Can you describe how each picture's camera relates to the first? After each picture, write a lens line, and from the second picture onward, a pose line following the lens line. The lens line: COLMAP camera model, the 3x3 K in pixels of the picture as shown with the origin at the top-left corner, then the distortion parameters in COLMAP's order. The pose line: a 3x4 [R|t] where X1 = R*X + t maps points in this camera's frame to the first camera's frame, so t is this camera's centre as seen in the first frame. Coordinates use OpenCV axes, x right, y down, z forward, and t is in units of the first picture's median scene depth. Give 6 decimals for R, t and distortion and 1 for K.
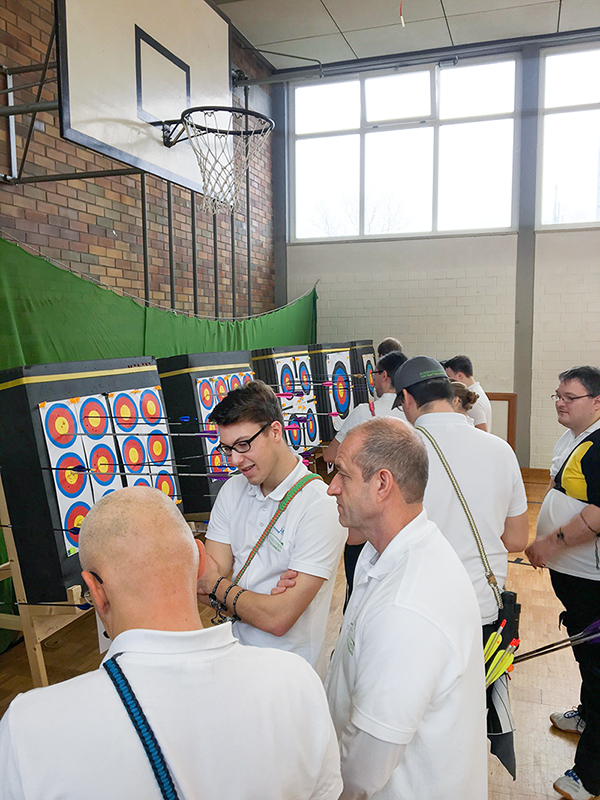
lens RADIAL K [[673.3, 0, 300.0], [0, 673.3, 400.0], [0, 0, 1]] dist [0.072559, -0.111811]
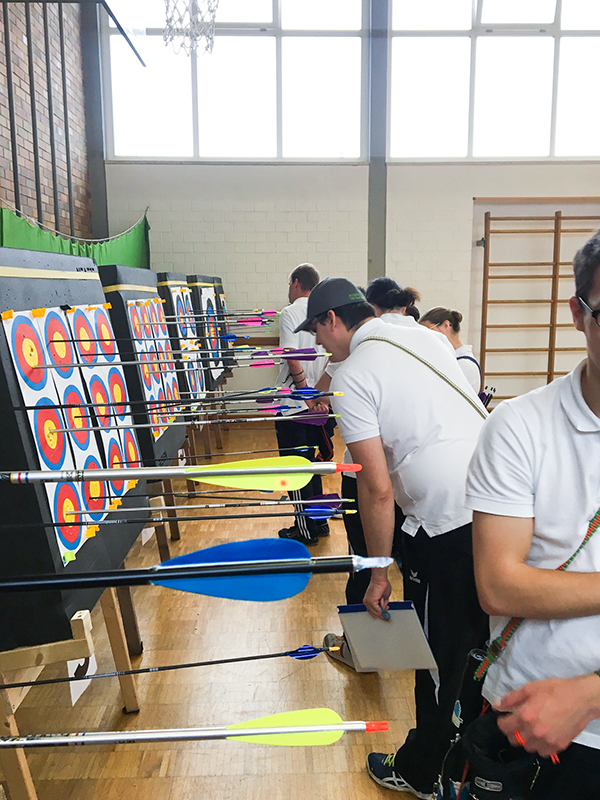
lens RADIAL K [[697.2, 0, 302.4], [0, 697.2, 394.5], [0, 0, 1]] dist [0.097177, -0.163907]
pose [[0.939335, -0.047940, 0.339634, -0.109957], [0.031598, 0.998068, 0.053490, 0.015968], [-0.341542, -0.039514, 0.939036, 0.108272]]
